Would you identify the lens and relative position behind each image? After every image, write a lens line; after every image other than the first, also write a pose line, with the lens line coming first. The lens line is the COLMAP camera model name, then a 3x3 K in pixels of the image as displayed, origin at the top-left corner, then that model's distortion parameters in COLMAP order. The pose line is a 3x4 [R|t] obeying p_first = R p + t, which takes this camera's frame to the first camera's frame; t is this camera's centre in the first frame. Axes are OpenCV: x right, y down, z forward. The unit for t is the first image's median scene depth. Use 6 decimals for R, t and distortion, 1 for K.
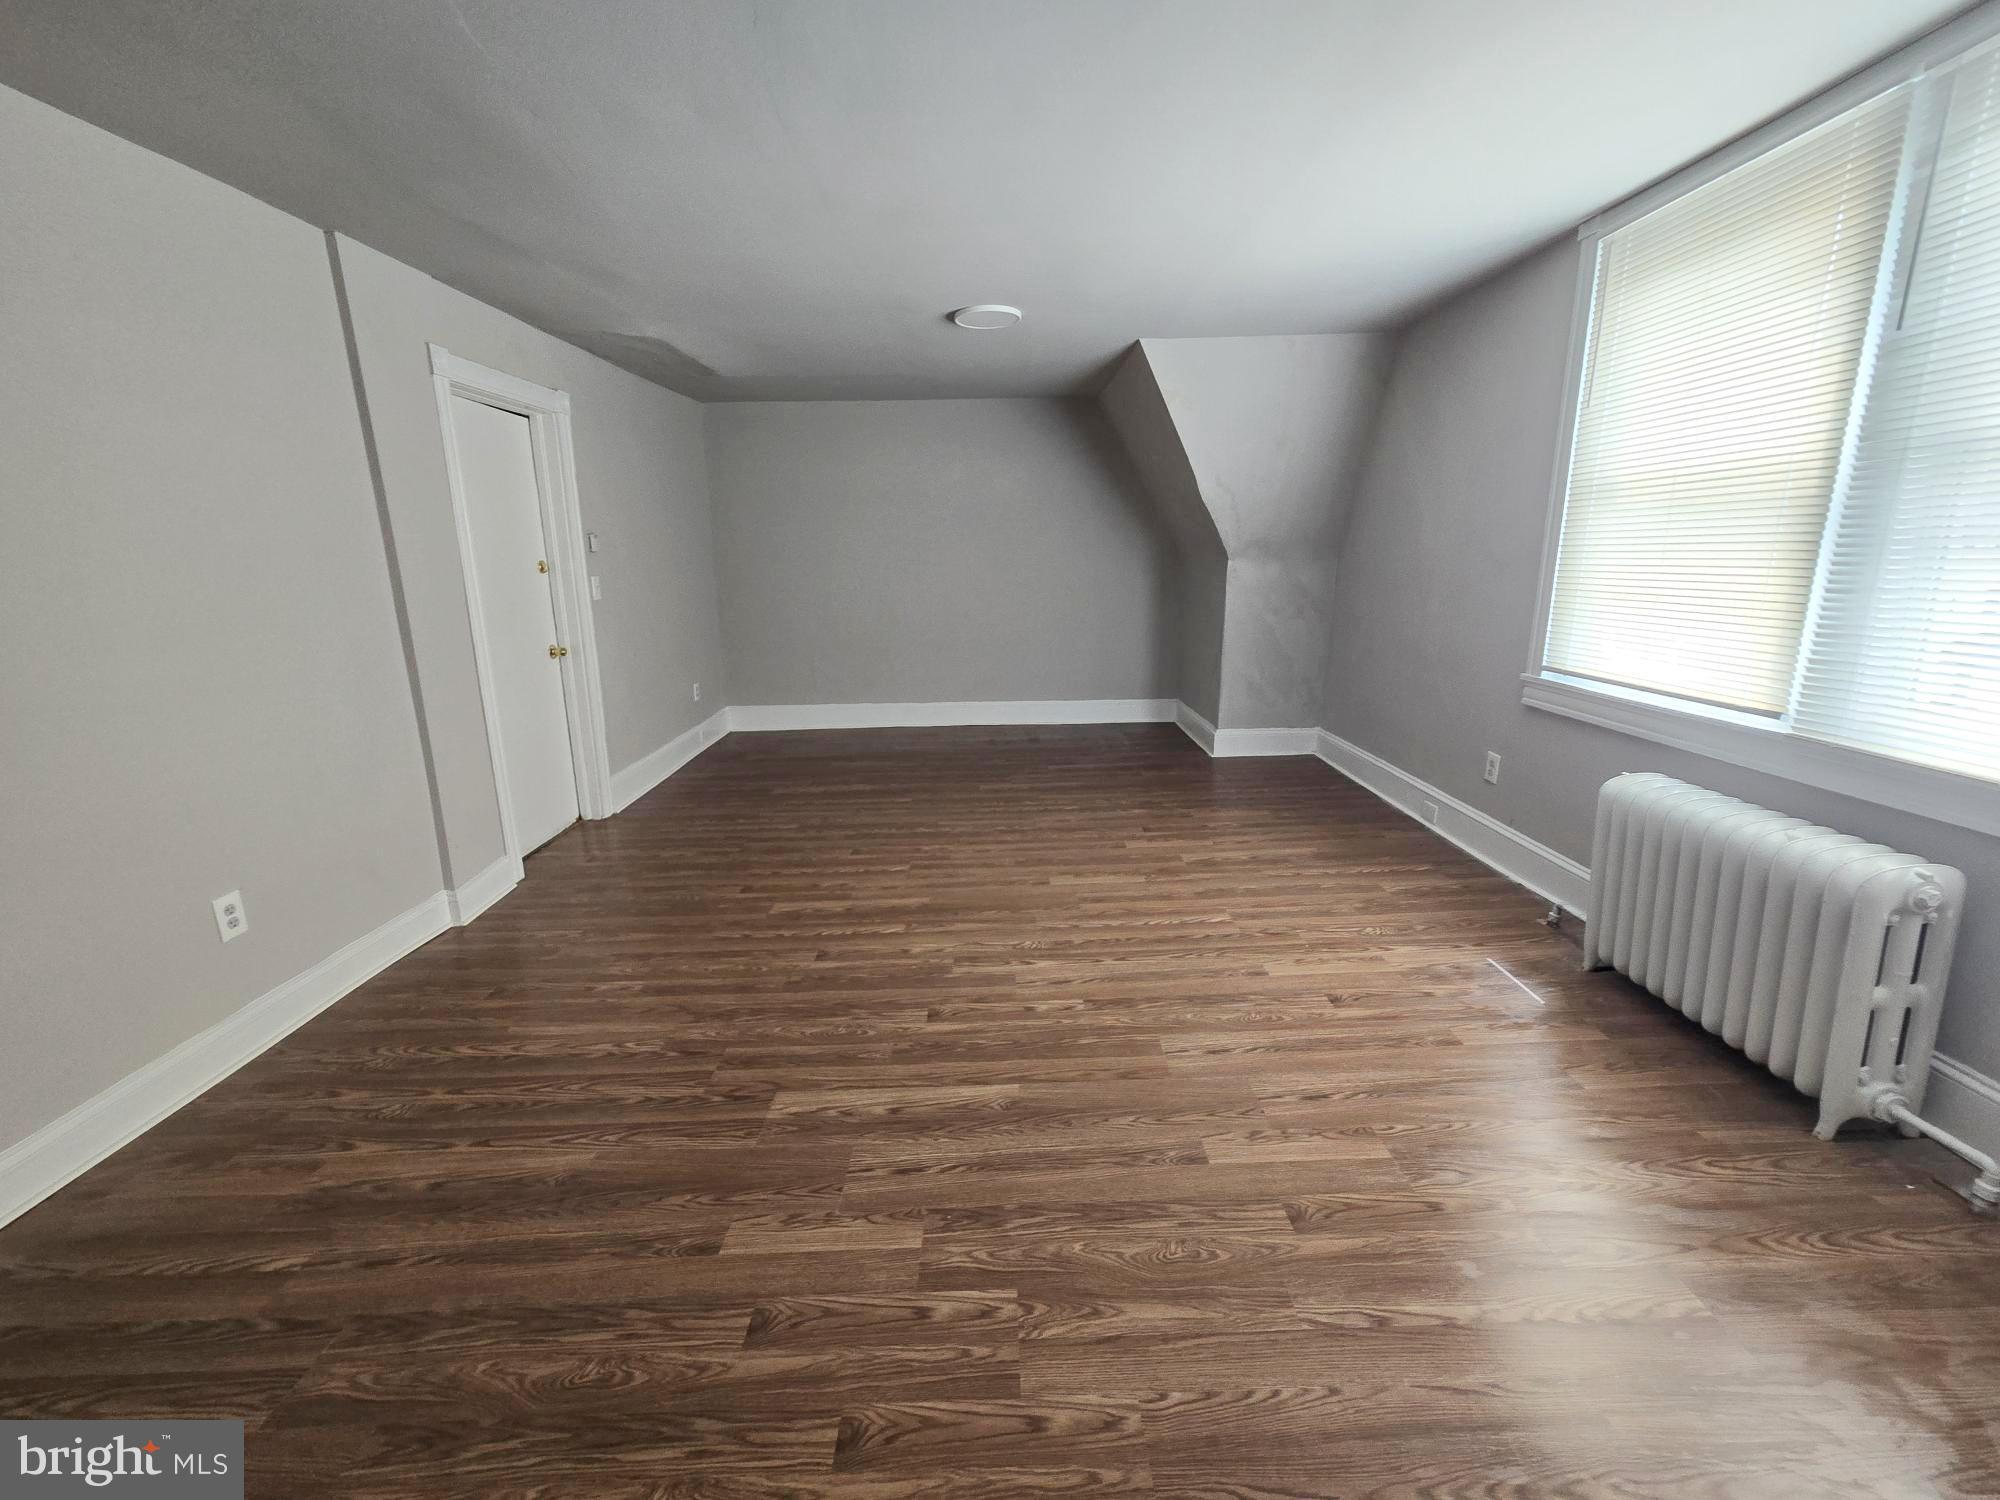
lens RADIAL K [[819.5, 0, 1004.3], [0, 819.5, 745.7], [0, 0, 1]] dist [-0.001470, 0.002286]
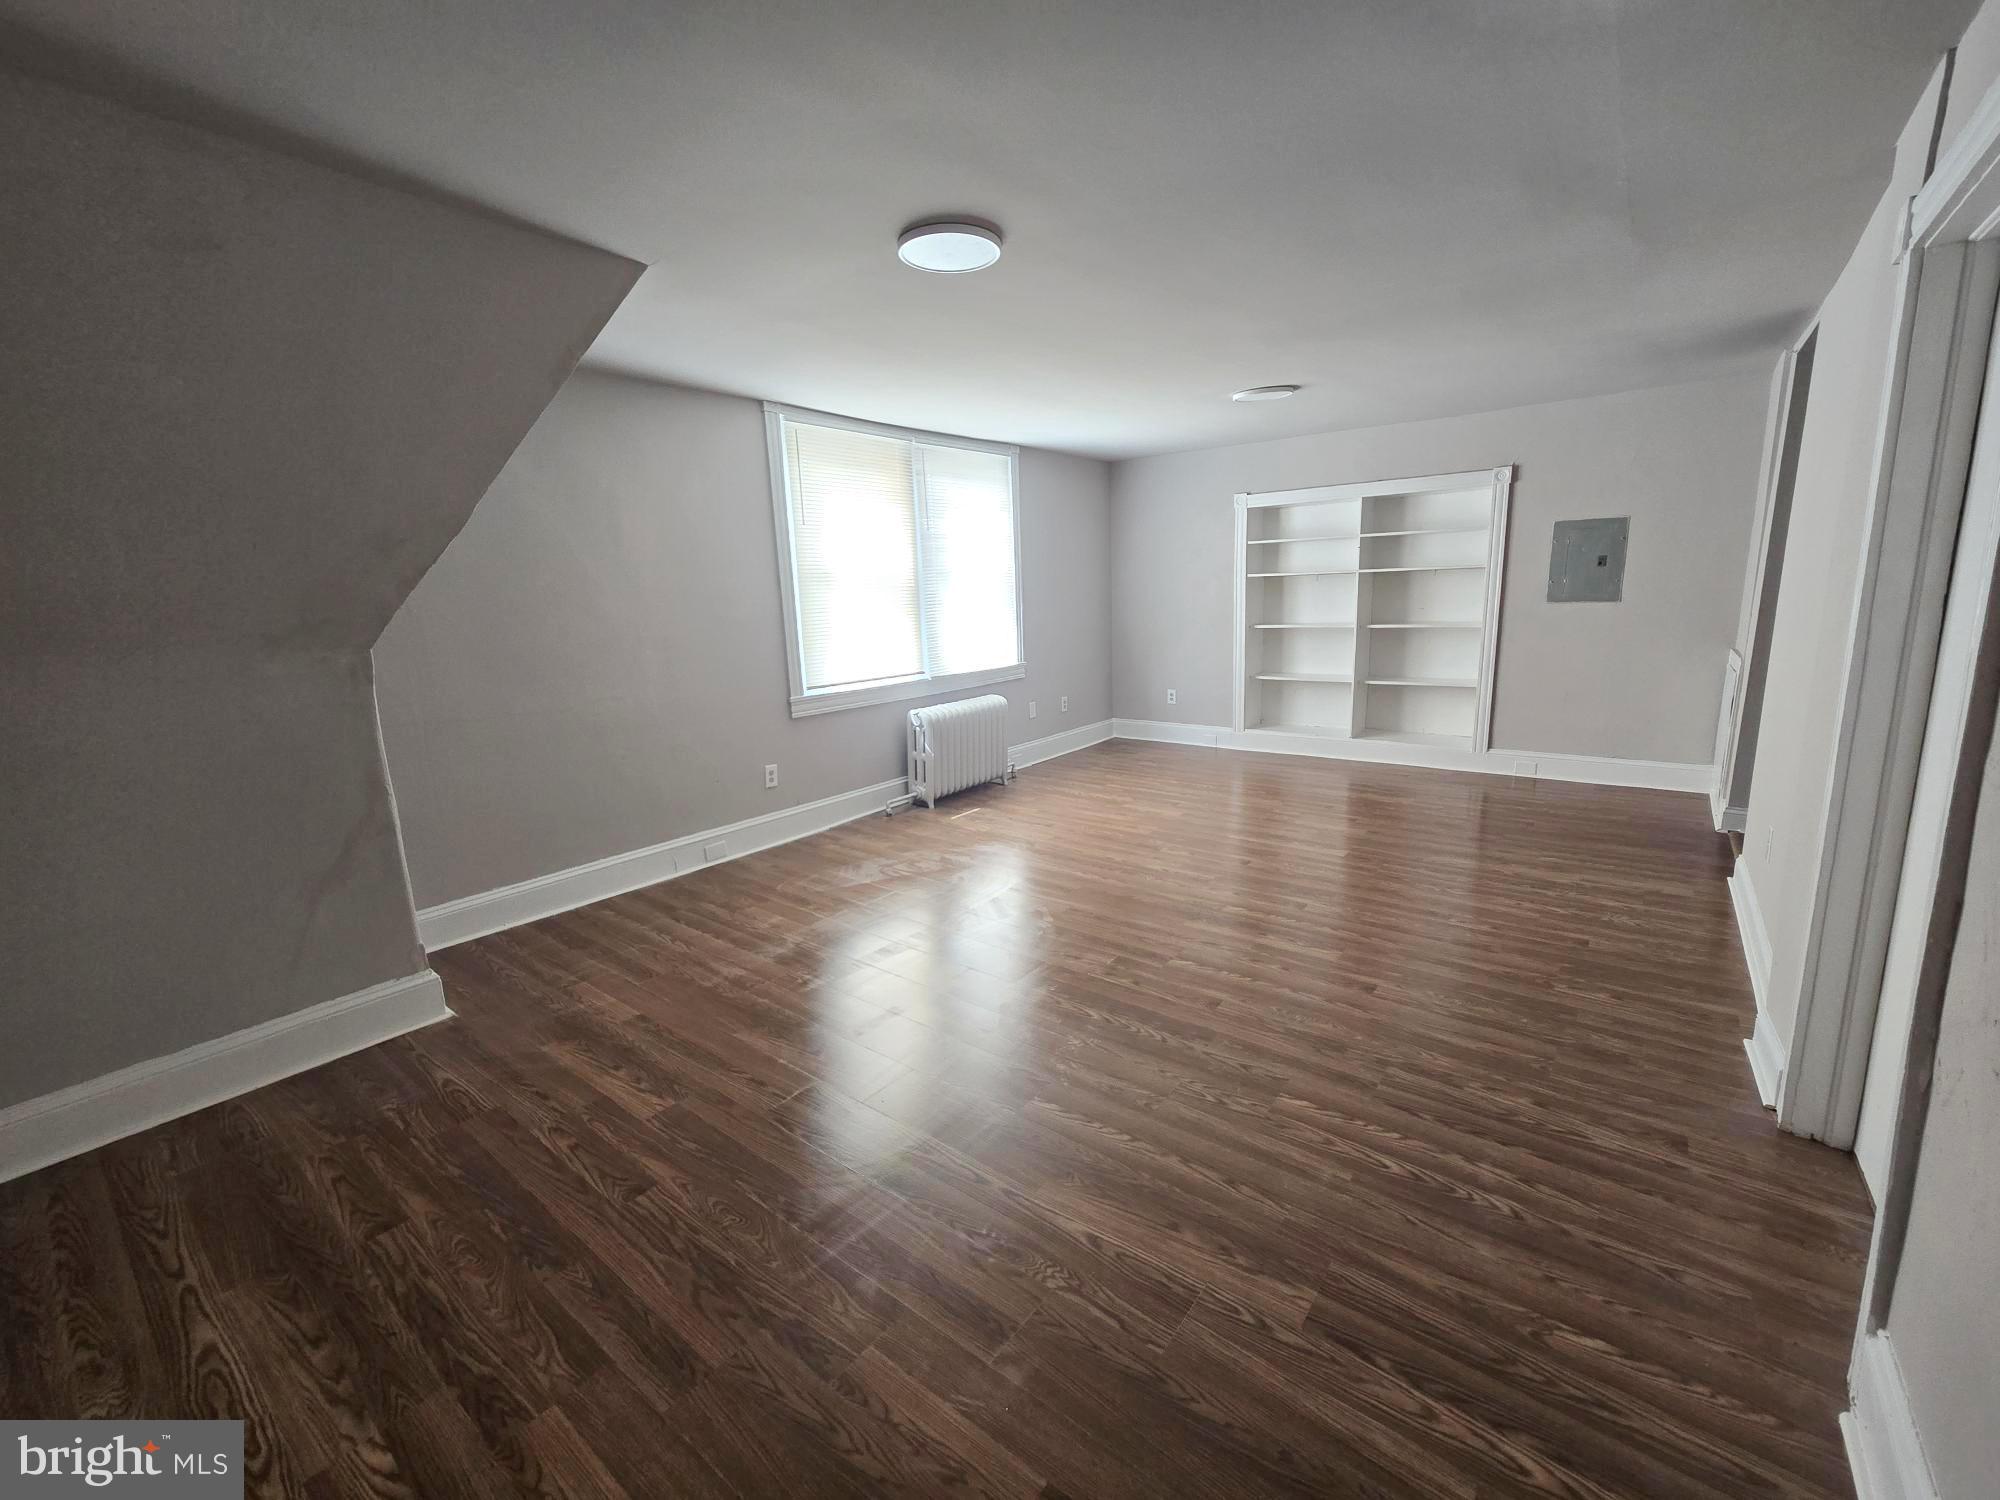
lens RADIAL K [[819.5, 0, 1002.1], [0, 819.5, 747.8], [0, 0, 1]] dist [-0.001470, 0.002286]
pose [[-0.775888, -0.074878, 0.626411, -0.607679], [0.188725, 0.919913, 0.343721, -0.467240], [-0.601980, 0.384908, -0.699618, 1.969584]]
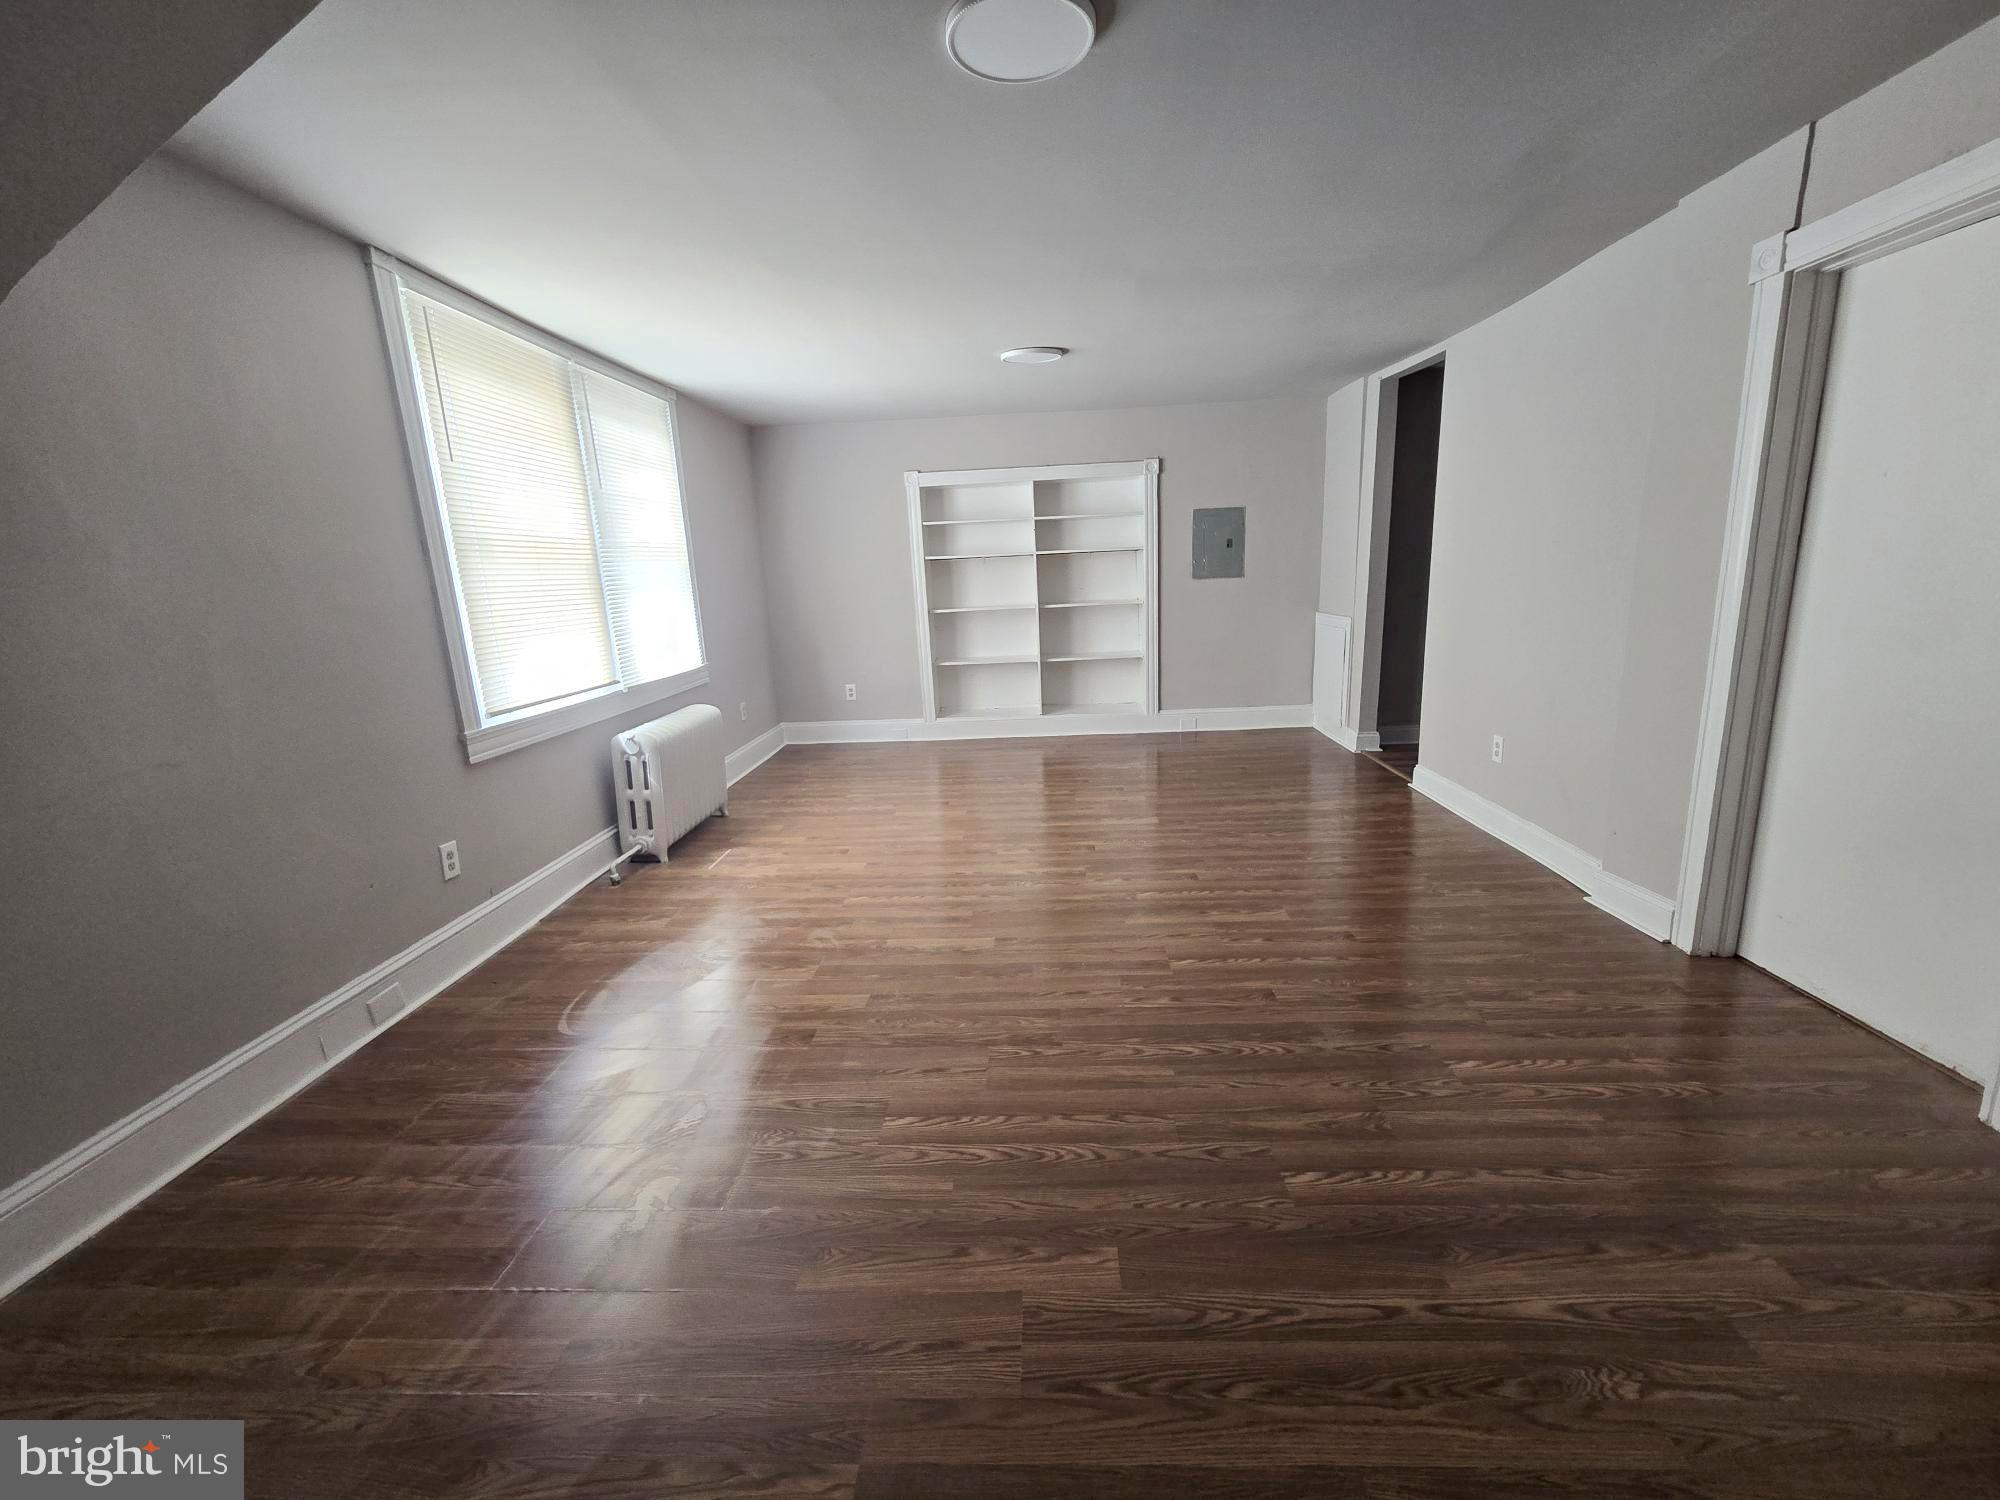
lens RADIAL K [[819.5, 0, 1000.6], [0, 819.5, 750.6], [0, 0, 1]] dist [-0.001470, 0.002286]
pose [[-0.996281, 0.048885, 0.070948, -0.026590], [0.074601, 0.901420, 0.426469, -0.449352], [-0.043106, 0.430176, -0.901715, 1.958475]]
